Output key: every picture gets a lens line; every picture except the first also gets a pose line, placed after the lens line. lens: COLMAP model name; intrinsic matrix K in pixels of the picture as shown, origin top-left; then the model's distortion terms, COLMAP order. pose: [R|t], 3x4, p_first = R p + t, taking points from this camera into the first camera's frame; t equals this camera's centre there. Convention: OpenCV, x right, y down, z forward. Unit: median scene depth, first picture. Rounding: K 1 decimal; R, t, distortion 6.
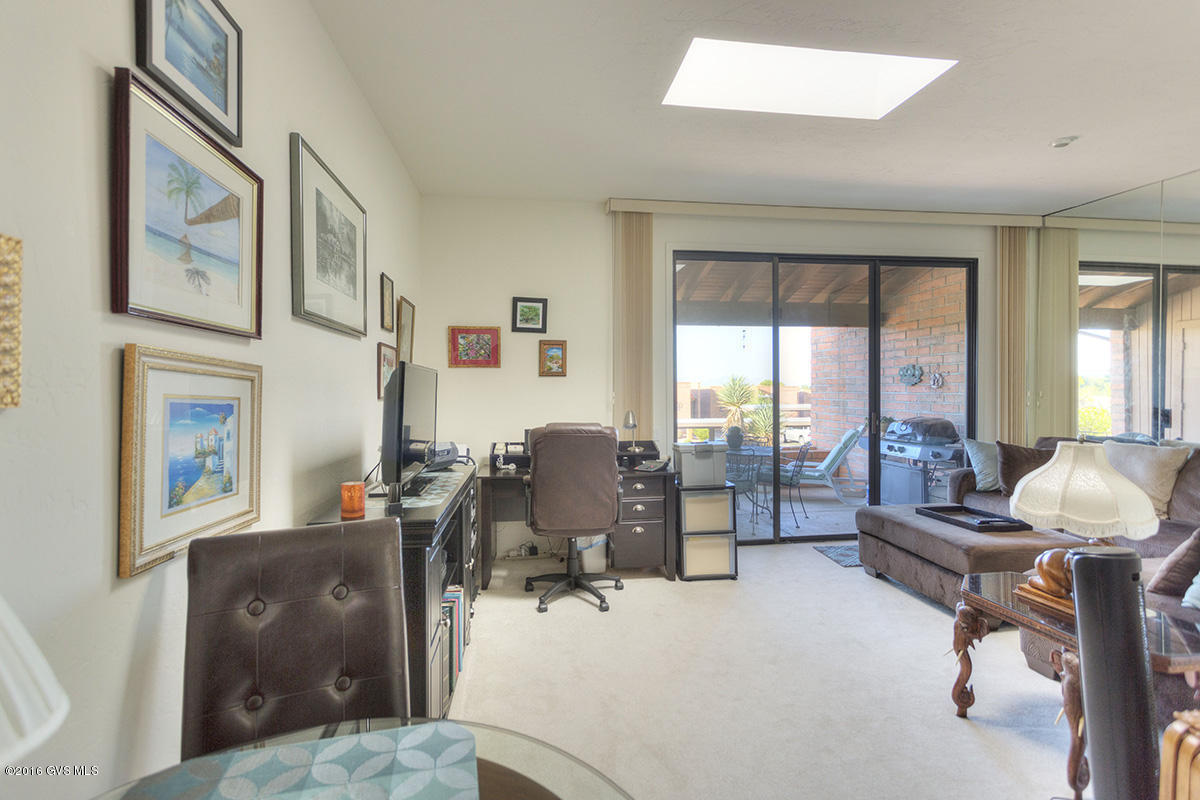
lens RADIAL K [[562.4, 0, 598.9], [0, 562.4, 395.7], [0, 0, 1]] dist [0.008915, 0.000412]
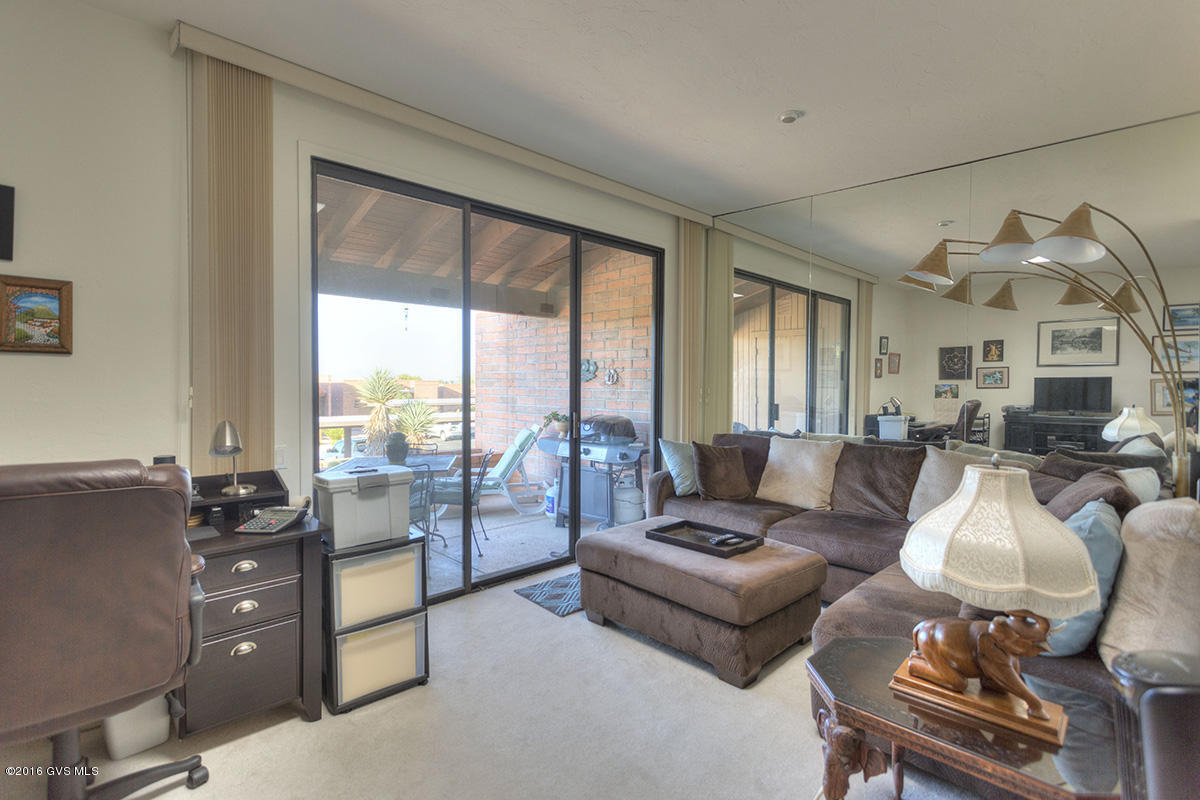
lens RADIAL K [[562.4, 0, 598.9], [0, 562.4, 395.7], [0, 0, 1]] dist [0.008915, 0.000412]
pose [[0.810812, -0.003054, 0.585299, 0.027311], [-0.002890, 0.999953, 0.009221, -0.004198], [-0.585299, -0.009168, 0.810765, 0.341945]]
